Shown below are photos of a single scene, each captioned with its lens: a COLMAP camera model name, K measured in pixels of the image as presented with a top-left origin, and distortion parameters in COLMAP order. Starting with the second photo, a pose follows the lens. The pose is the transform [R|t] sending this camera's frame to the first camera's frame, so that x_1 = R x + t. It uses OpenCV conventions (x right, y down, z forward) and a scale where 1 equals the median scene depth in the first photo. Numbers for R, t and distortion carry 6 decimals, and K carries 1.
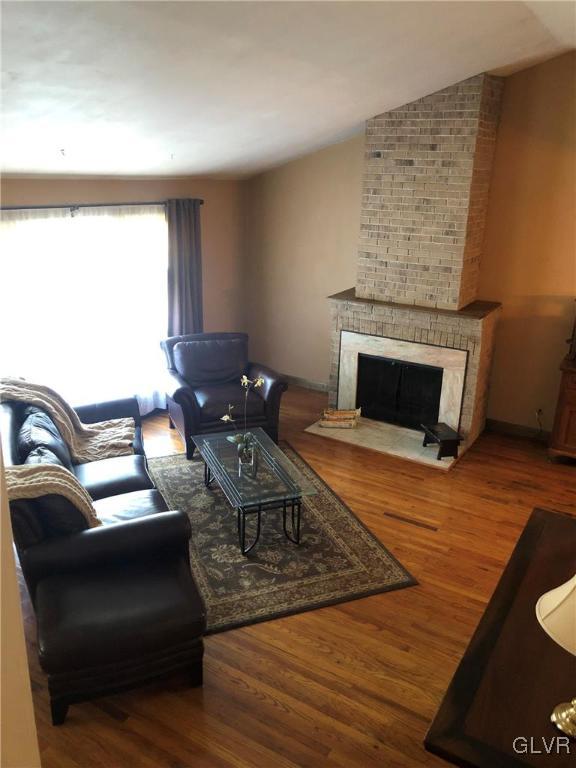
lens RADIAL K [[629.1, 0, 289.6], [0, 629.1, 386.9], [0, 0, 1]] dist [0.045465, -0.058870]
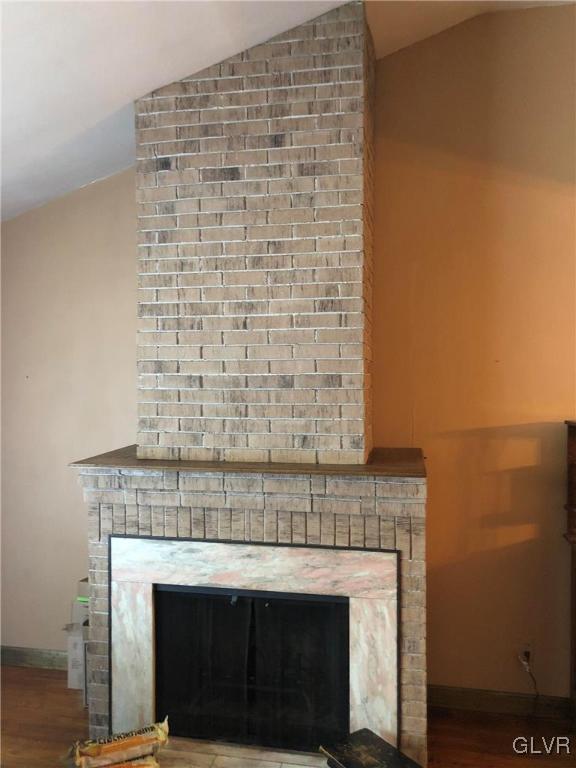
lens RADIAL K [[629.1, 0, 290.8], [0, 629.1, 385.3], [0, 0, 1]] dist [0.045465, -0.058870]
pose [[0.939735, -0.032173, 0.340385, 0.057657], [0.134852, 0.949732, -0.282531, -0.051360], [-0.314185, 0.311406, 0.896836, 0.566957]]
